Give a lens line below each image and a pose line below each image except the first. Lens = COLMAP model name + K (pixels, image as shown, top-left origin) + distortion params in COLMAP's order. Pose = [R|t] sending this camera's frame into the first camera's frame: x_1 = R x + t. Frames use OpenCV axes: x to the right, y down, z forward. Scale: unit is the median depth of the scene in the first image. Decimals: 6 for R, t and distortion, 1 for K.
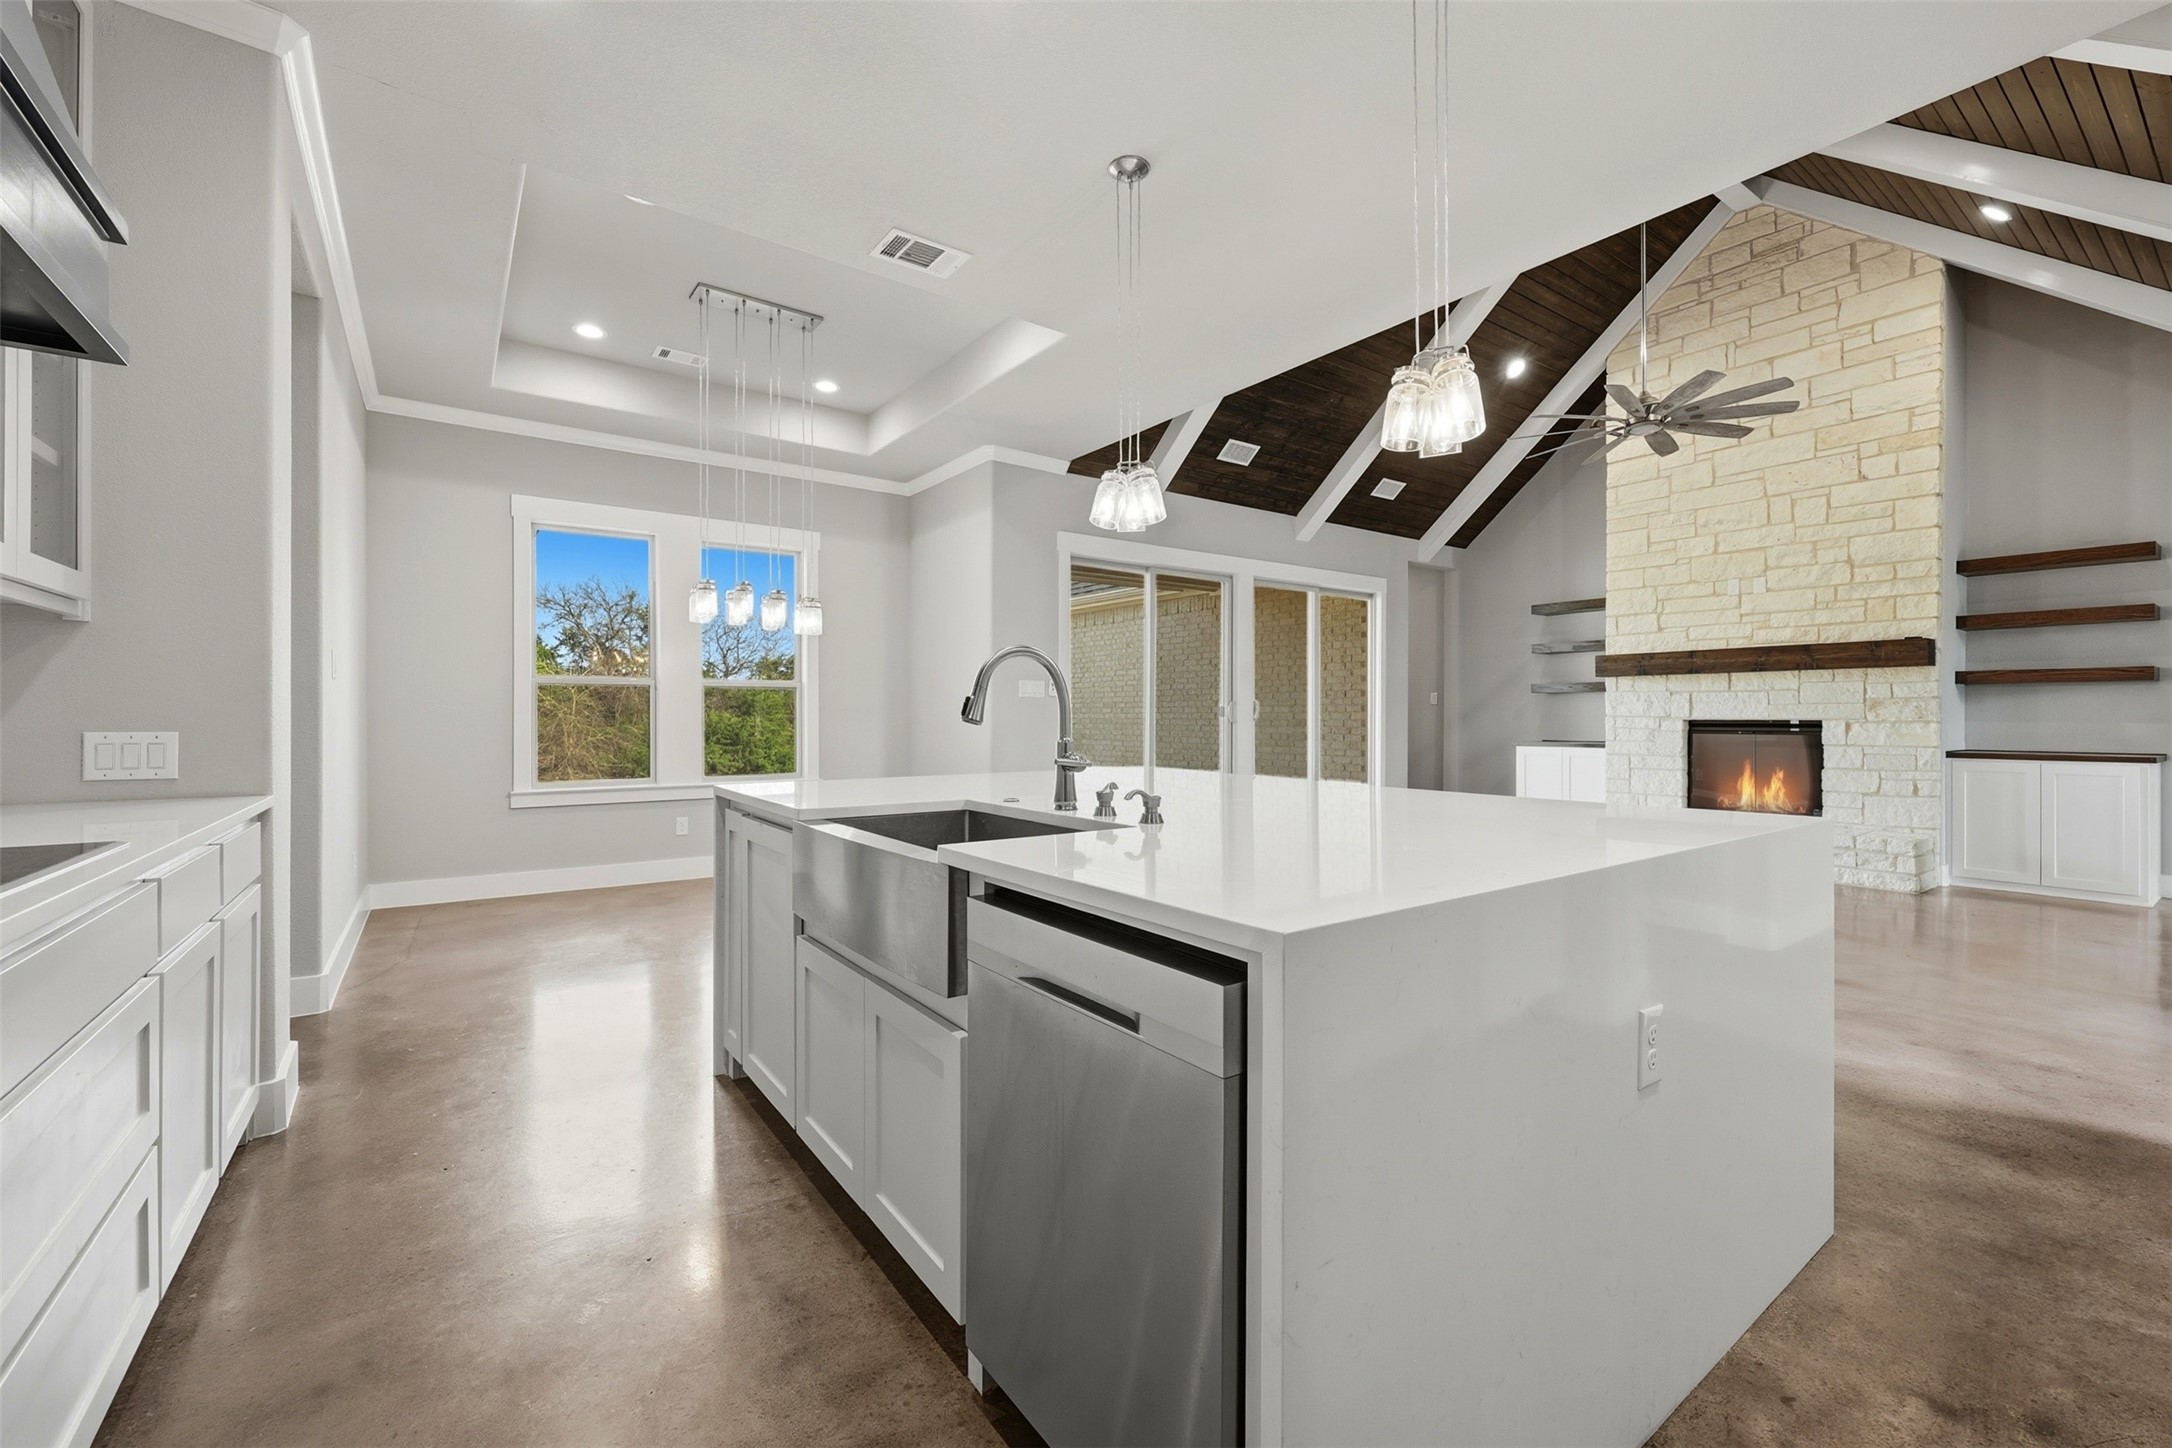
lens RADIAL K [[892.9, 0, 1088.1], [0, 892.9, 715.4], [0, 0, 1]] dist [-0.001538, -0.000336]
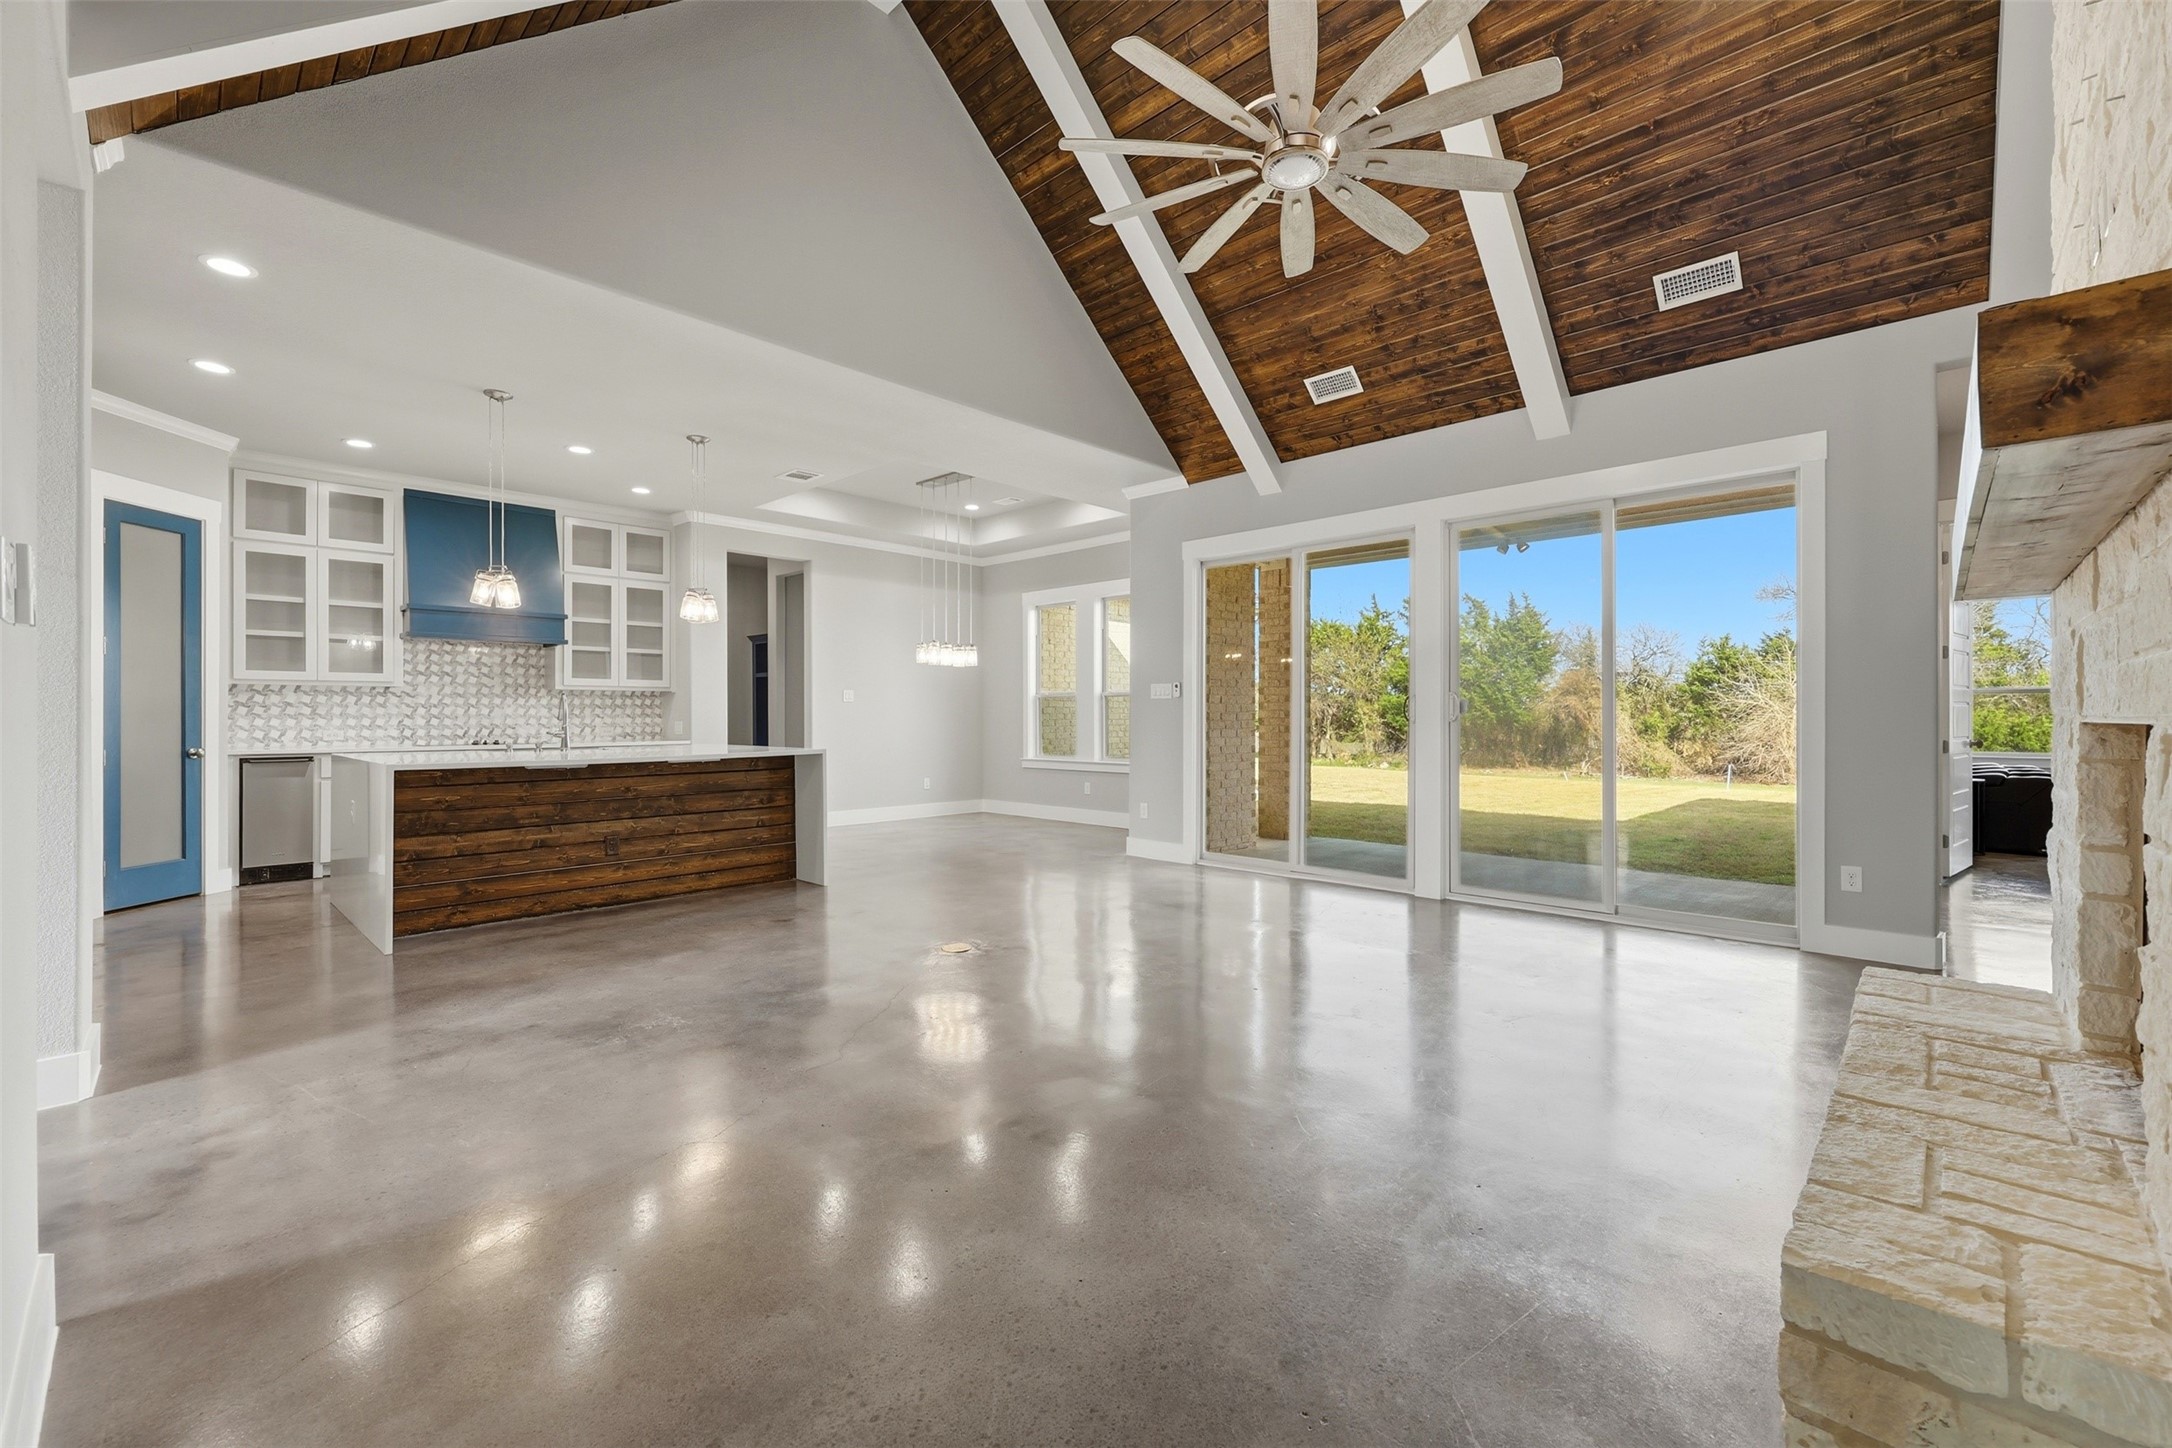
lens RADIAL K [[888.6, 0, 1083.9], [0, 888.6, 714.5], [0, 0, 1]] dist [0.001311, 0.000144]
pose [[0.177116, -0.003439, -0.984184, 0.949752], [0.004179, 0.999988, -0.002743, 0.001803], [0.984181, -0.003627, 0.177128, 0.664754]]
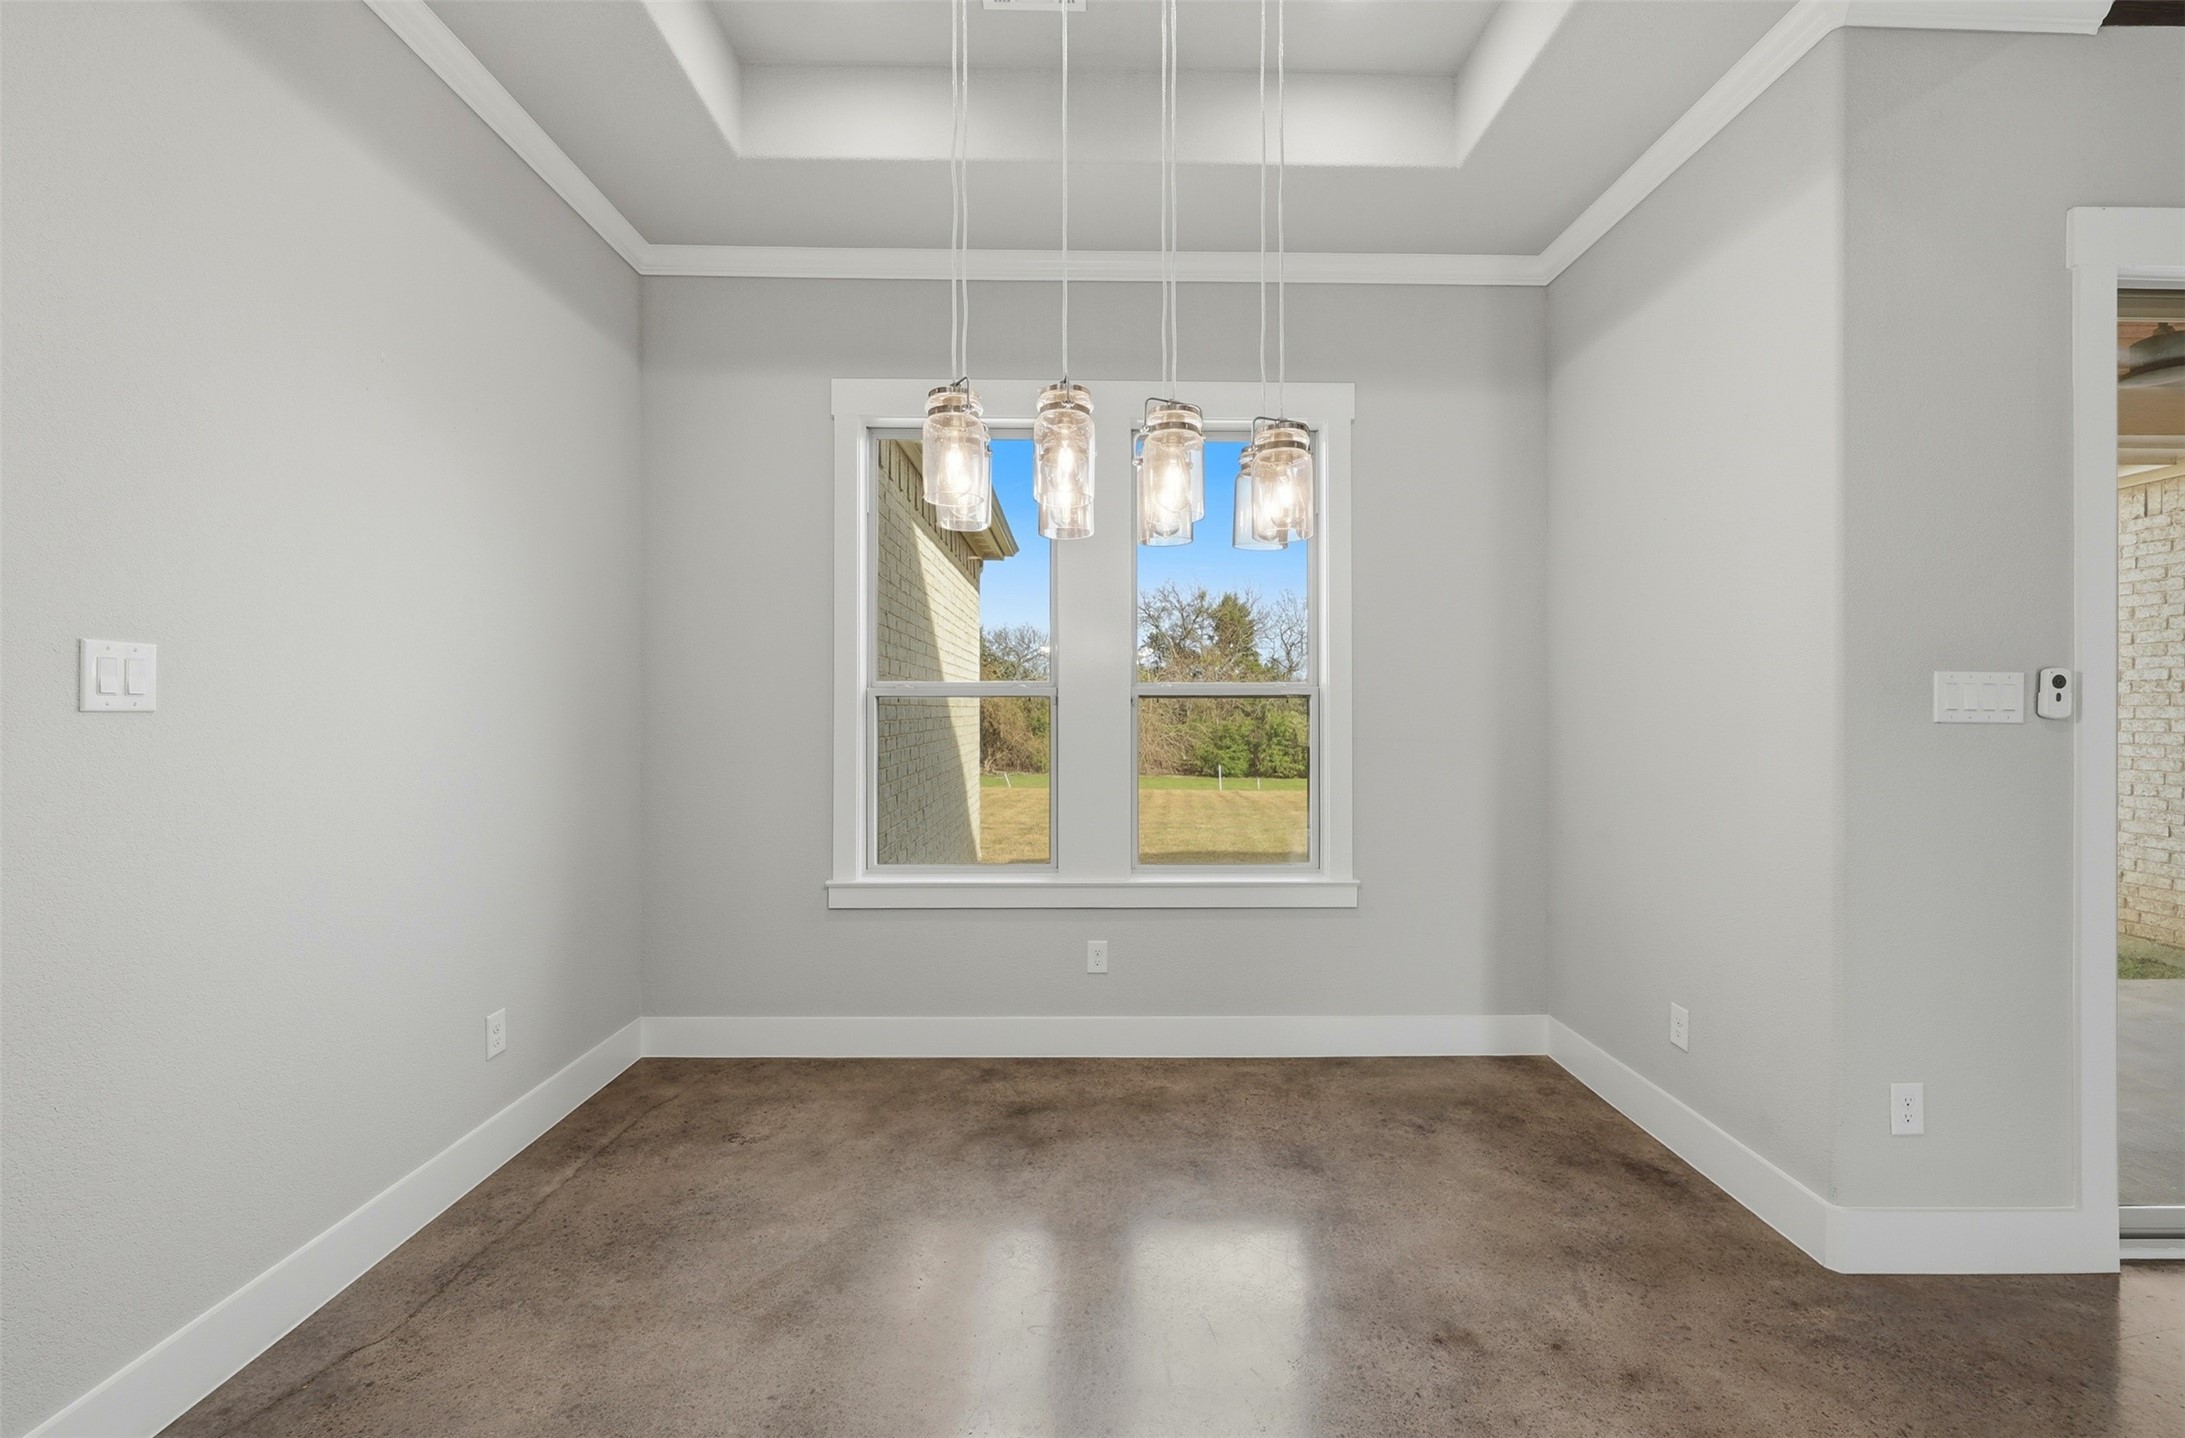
lens RADIAL K [[897.3, 0, 1091.8], [0, 897.3, 708.1], [0, 0, 1]] dist [0.000363, 0.000003]
pose [[0.817132, -0.000923, -0.576450, -0.131892], [-0.000015, 0.999999, -0.001623, -0.023558], [0.576451, 0.001335, 0.817131, 0.505612]]
